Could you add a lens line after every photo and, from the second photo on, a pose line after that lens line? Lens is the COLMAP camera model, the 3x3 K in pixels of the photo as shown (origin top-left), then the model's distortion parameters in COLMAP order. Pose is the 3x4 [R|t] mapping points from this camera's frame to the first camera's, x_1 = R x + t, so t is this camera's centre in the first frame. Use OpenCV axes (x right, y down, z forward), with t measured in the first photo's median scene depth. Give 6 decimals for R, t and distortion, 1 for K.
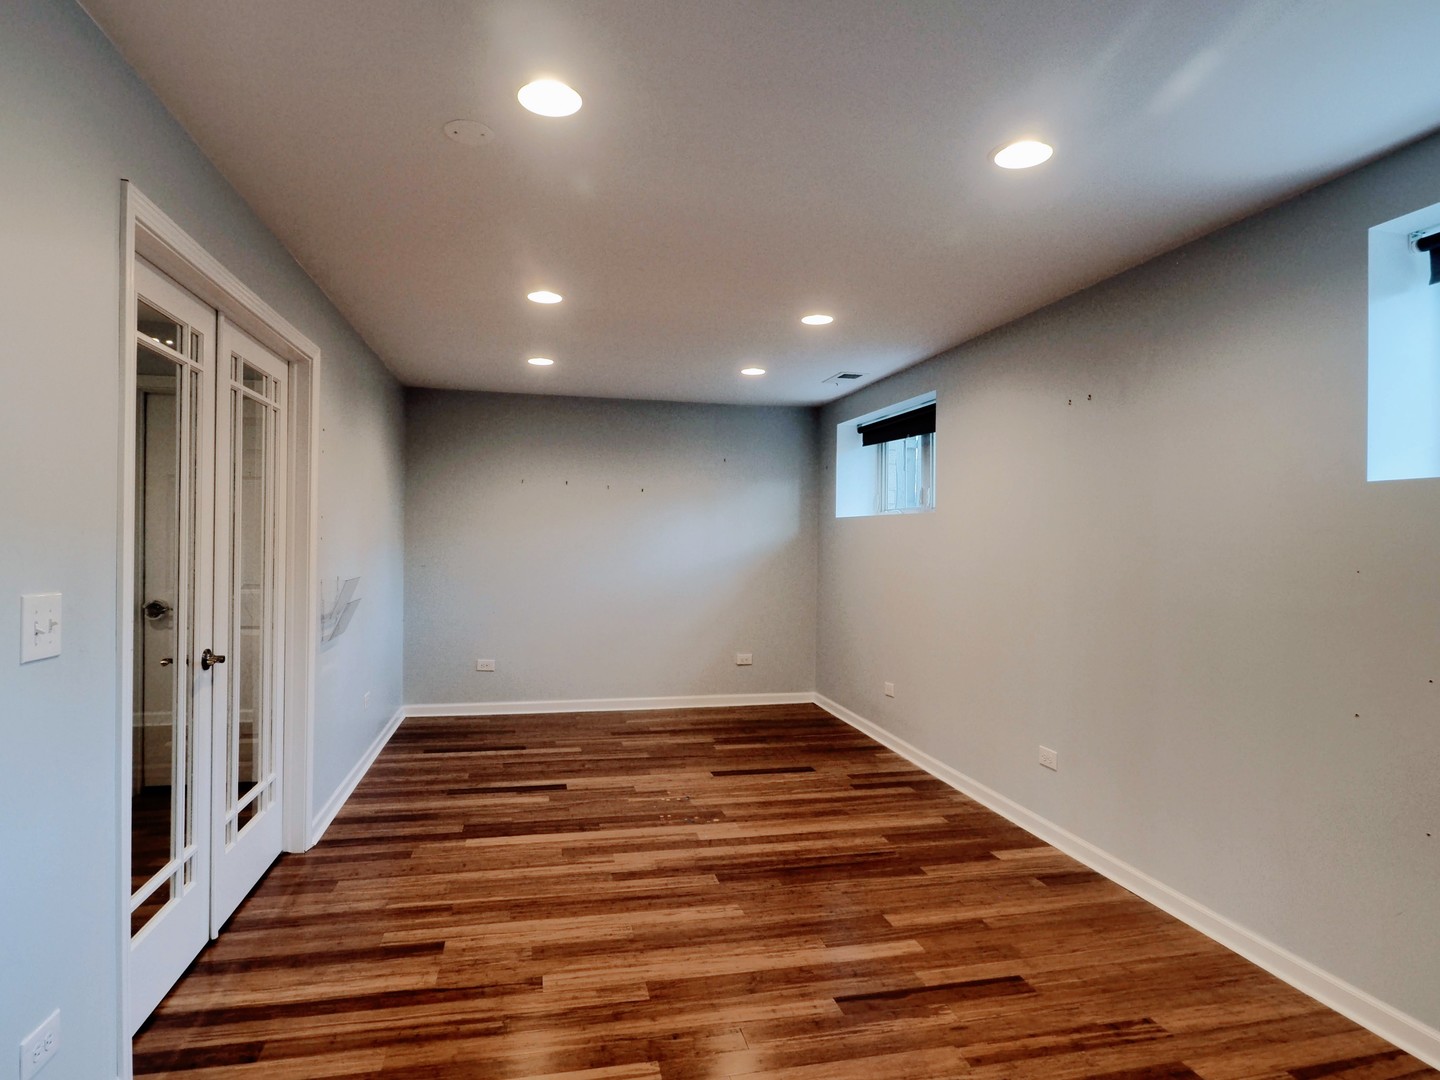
lens RADIAL K [[783.4, 0, 720.0], [0, 783.4, 540.0], [0, 0, 1]] dist [-0.016888, -0.000307]
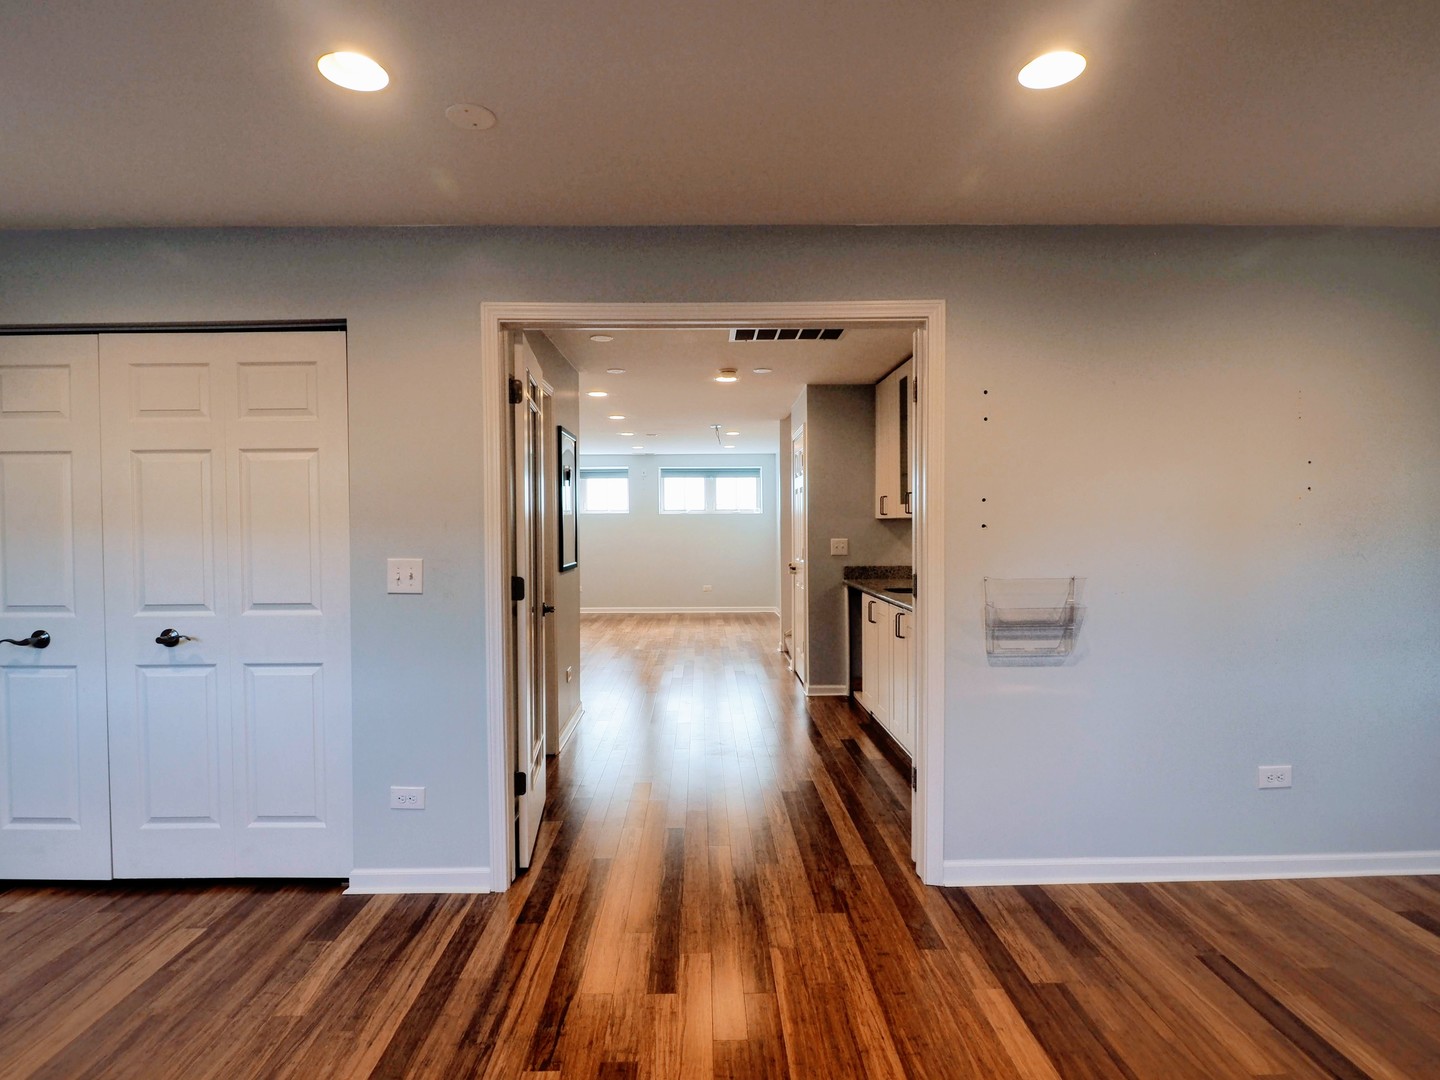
lens RADIAL K [[783.4, 0, 720.0], [0, 783.4, 540.0], [0, 0, 1]] dist [-0.016888, -0.000307]
pose [[-0.206415, 0.010702, -0.978406, 0.372265], [0.002669, 0.999943, 0.010375, 0.004673], [0.978461, -0.000470, -0.206431, 0.963624]]
